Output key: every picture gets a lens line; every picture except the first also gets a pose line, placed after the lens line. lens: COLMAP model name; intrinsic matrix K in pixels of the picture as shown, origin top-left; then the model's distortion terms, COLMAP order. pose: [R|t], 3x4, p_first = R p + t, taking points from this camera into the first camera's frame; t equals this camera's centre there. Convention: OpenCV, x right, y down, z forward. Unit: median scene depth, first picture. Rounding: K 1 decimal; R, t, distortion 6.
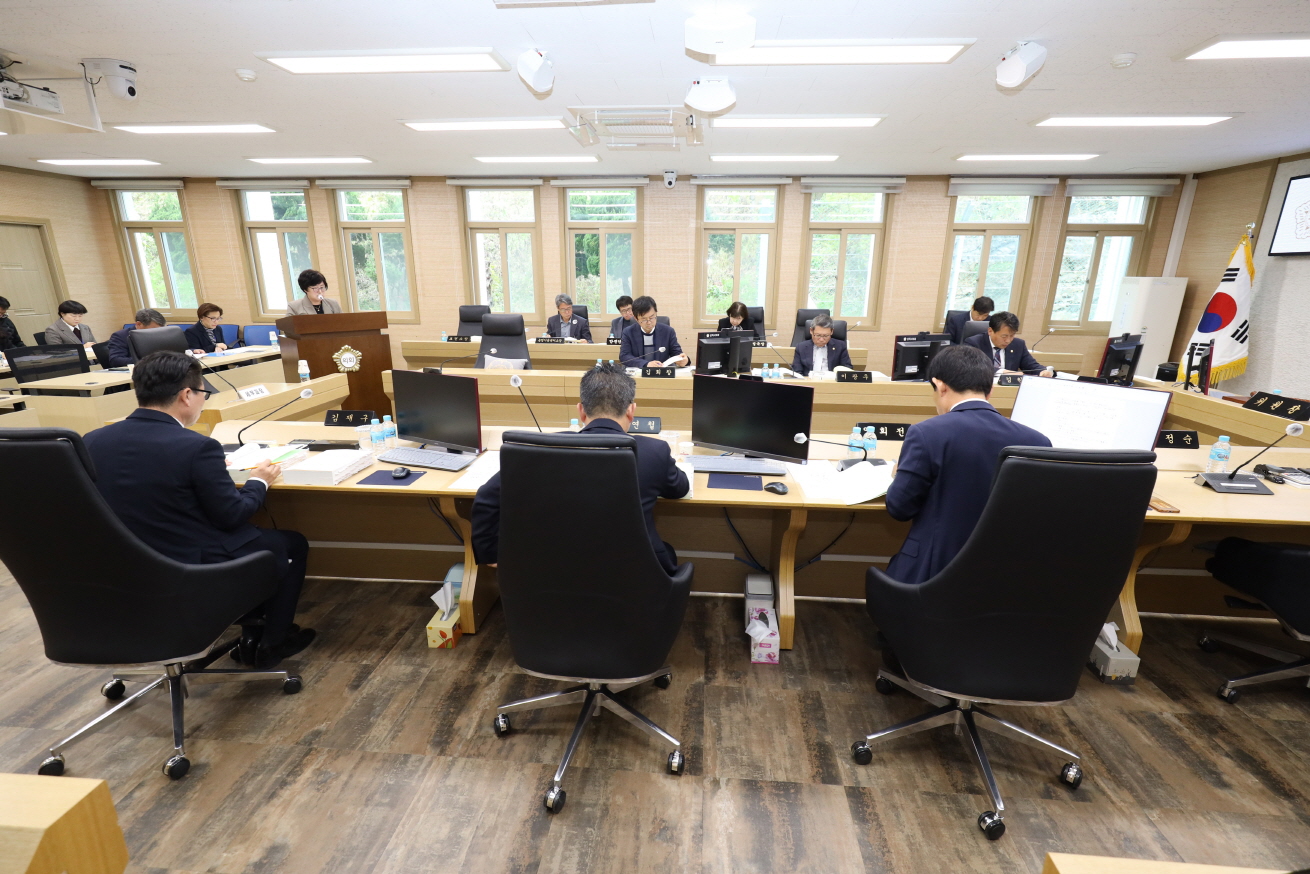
lens RADIAL K [[601.9, 0, 659.6], [0, 601.9, 444.0], [0, 0, 1]] dist [0.000999, -0.000049]
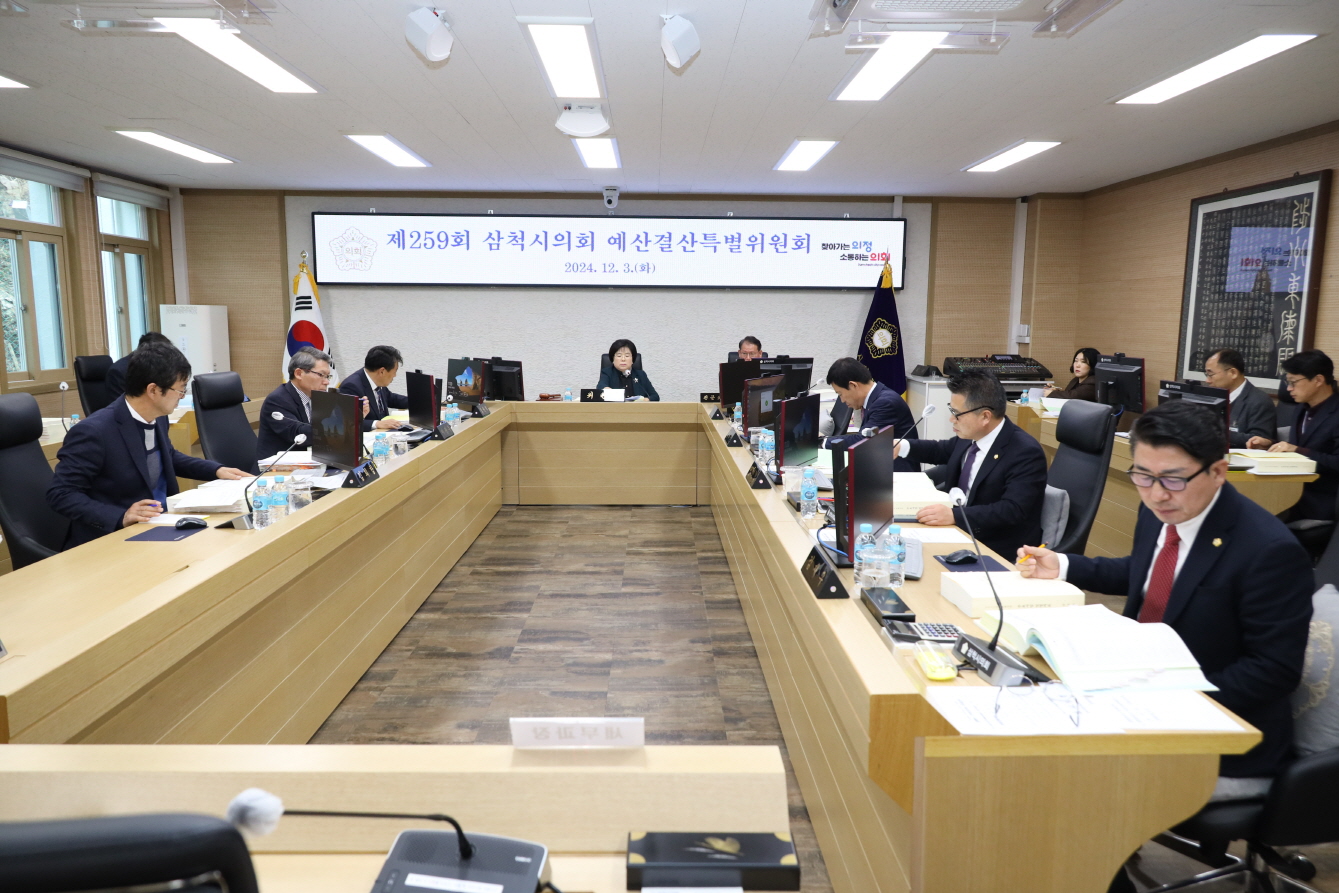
lens RADIAL K [[933.3, 0, 669.5], [0, 933.3, 446.5], [0, 0, 1]] dist [0.006698, 0.001120]
pose [[-0.097042, -0.146525, 0.984436, -0.527689], [0.268119, 0.948689, 0.167634, -0.130598], [-0.958486, 0.280213, -0.052777, 0.485533]]
